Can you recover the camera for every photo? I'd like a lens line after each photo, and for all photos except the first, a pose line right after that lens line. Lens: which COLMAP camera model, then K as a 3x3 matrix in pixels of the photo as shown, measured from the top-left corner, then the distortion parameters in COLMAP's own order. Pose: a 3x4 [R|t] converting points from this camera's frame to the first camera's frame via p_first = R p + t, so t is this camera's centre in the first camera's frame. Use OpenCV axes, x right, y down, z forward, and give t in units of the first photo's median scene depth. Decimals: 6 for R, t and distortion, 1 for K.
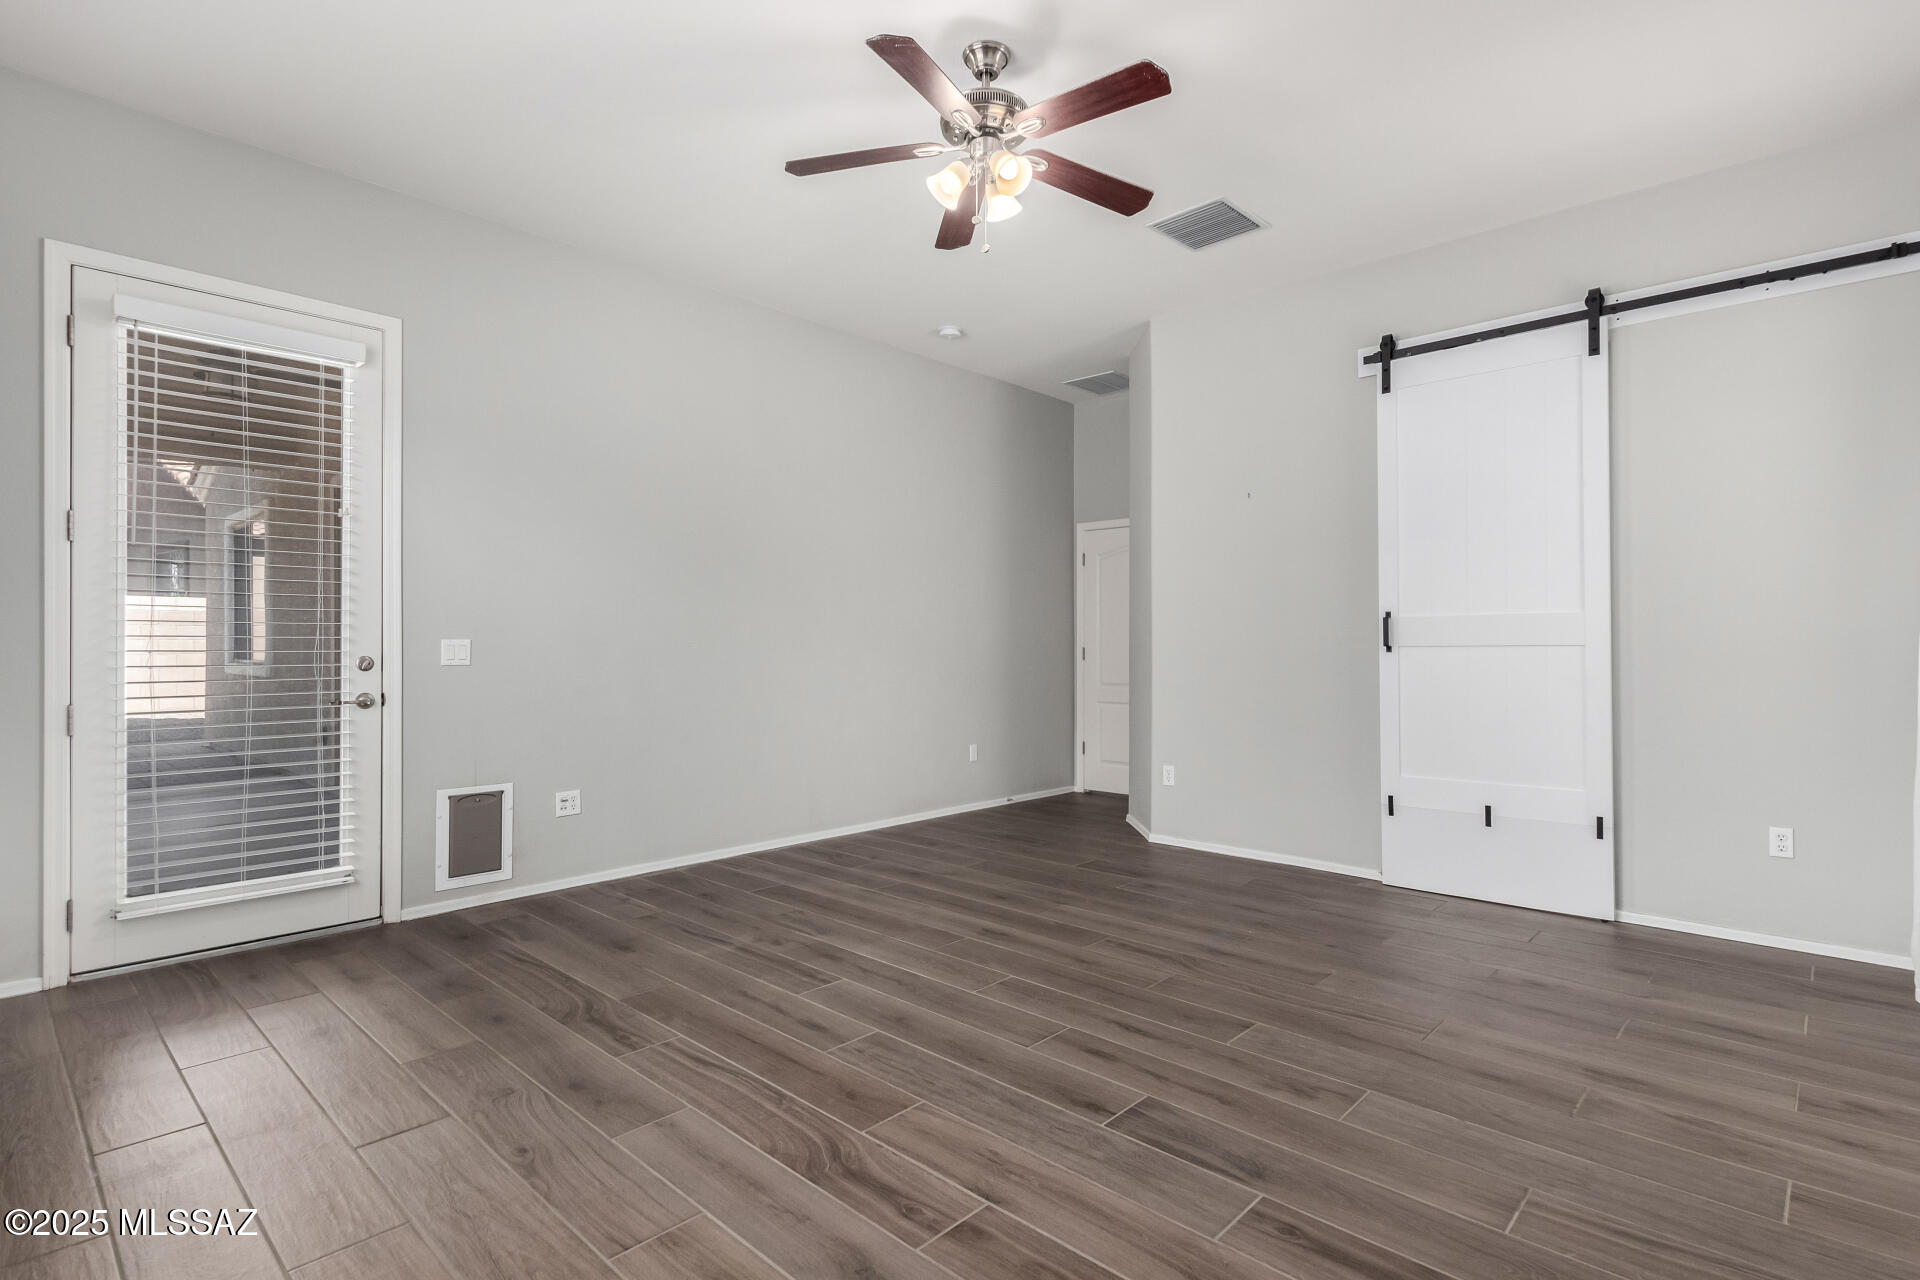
lens RADIAL K [[918.6, 0, 972.0], [0, 918.6, 641.1], [0, 0, 1]] dist [0.003814, 0.000289]
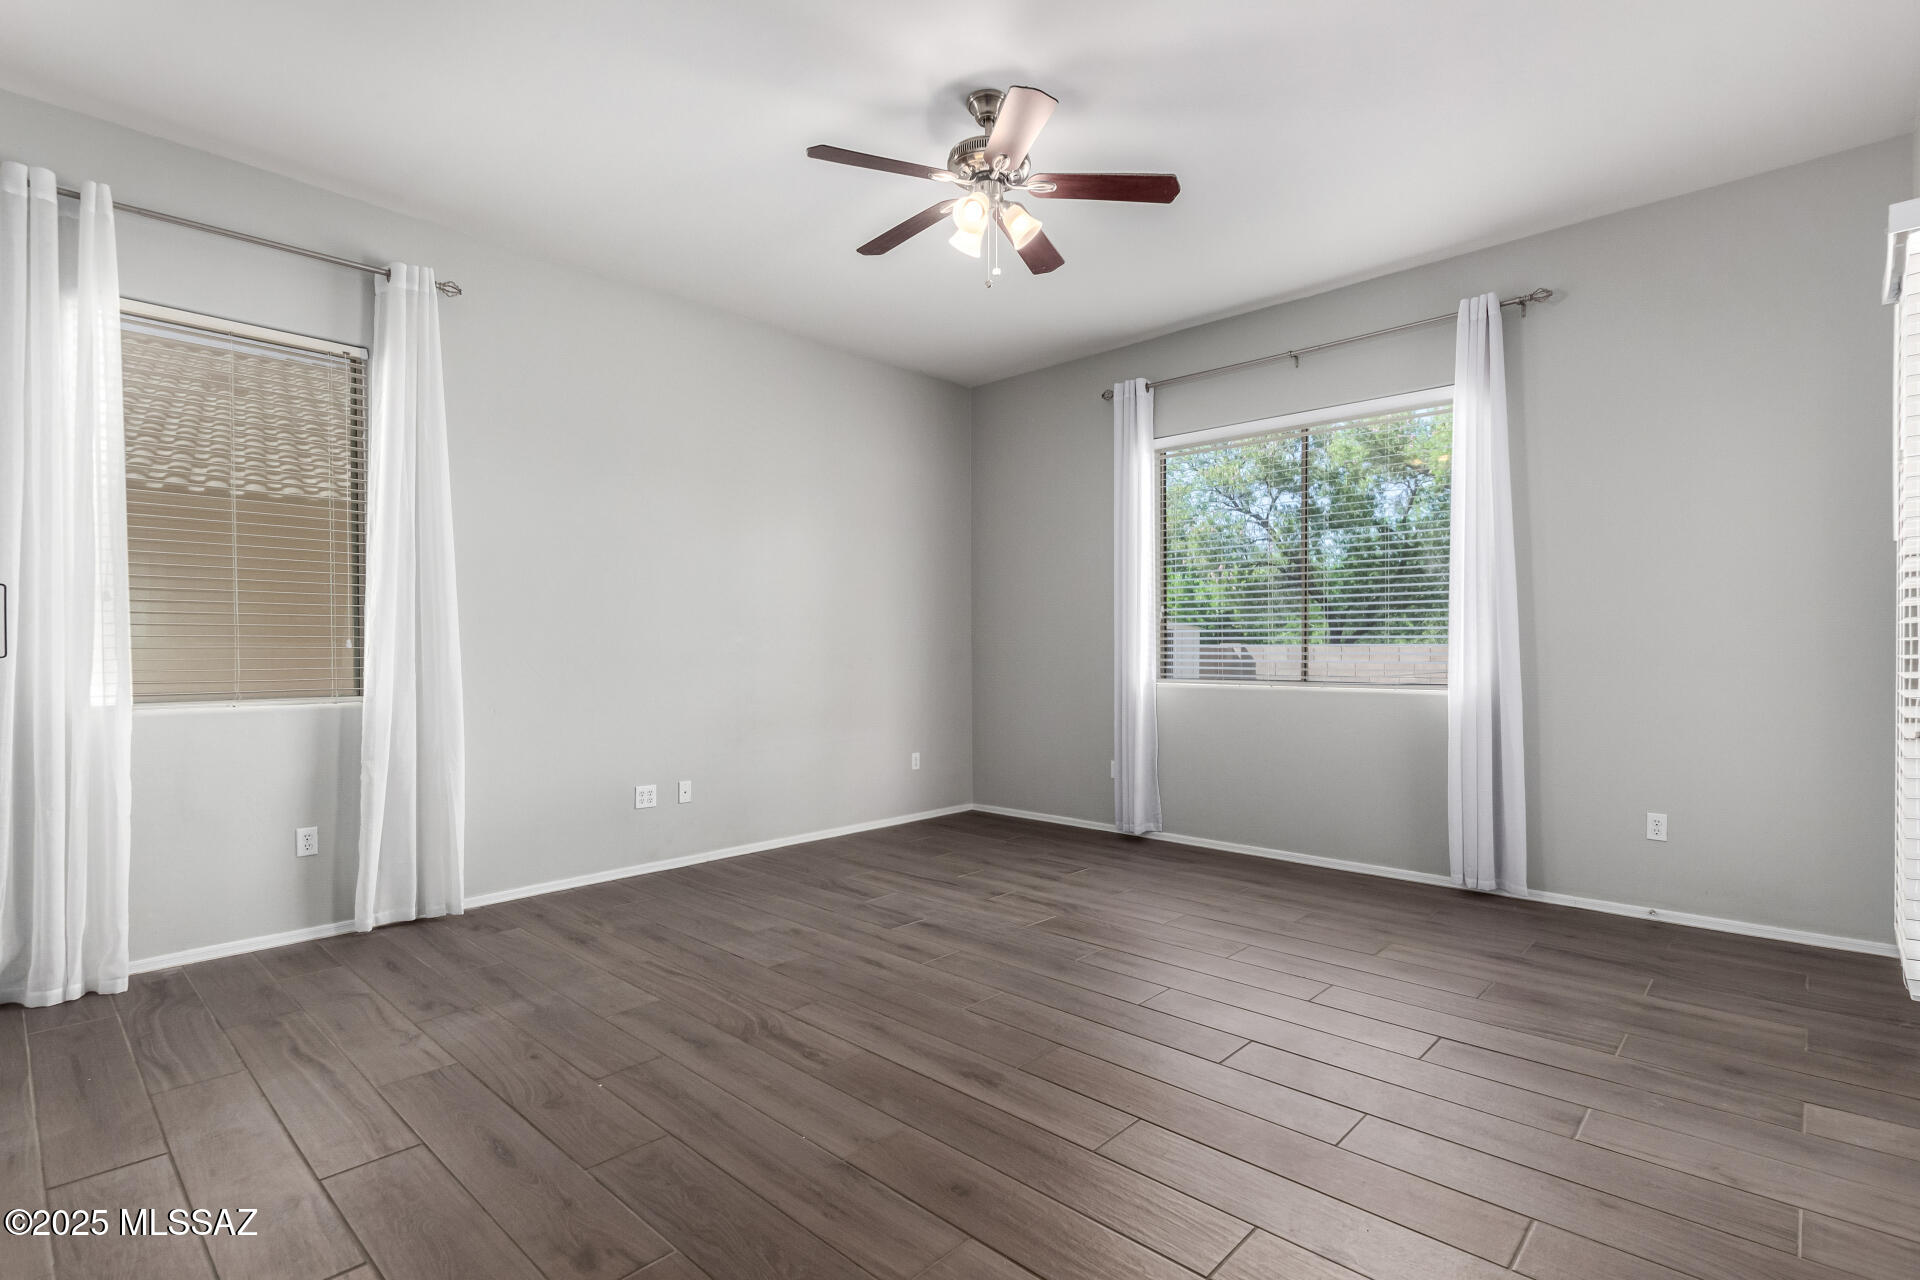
lens RADIAL K [[918.6, 0, 972.0], [0, 918.6, 641.1], [0, 0, 1]] dist [0.003814, 0.000289]
pose [[-0.999990, 0.003771, 0.002549, 0.034708], [0.003744, 0.999937, -0.010600, -0.002642], [-0.002588, -0.010590, -0.999941, 2.252931]]
